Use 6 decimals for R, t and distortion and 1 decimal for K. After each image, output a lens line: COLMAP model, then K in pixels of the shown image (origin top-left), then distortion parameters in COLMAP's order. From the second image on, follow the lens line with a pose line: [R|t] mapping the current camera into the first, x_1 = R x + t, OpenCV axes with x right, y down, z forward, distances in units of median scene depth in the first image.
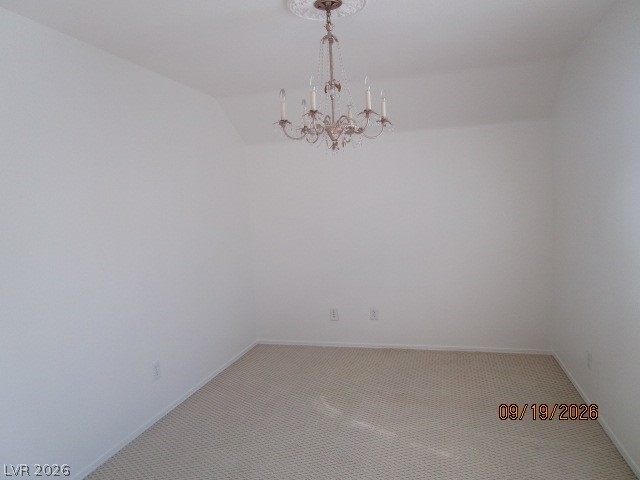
lens RADIAL K [[457.1, 0, 315.8], [0, 457.1, 241.4], [0, 0, 1]] dist [-0.035211, 0.012539]
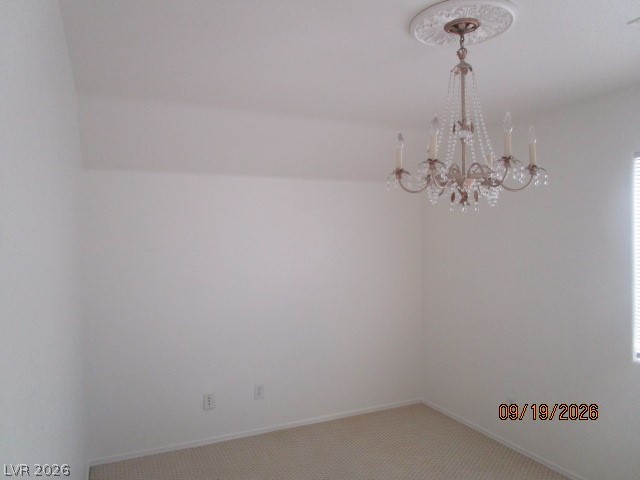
lens RADIAL K [[457.1, 0, 315.8], [0, 457.1, 241.4], [0, 0, 1]] dist [-0.035211, 0.012539]
pose [[0.962913, 0.042871, -0.266384, 0.007625], [-0.069284, 0.993478, -0.090558, -0.056797], [0.260764, 0.105656, 0.959603, 0.202050]]
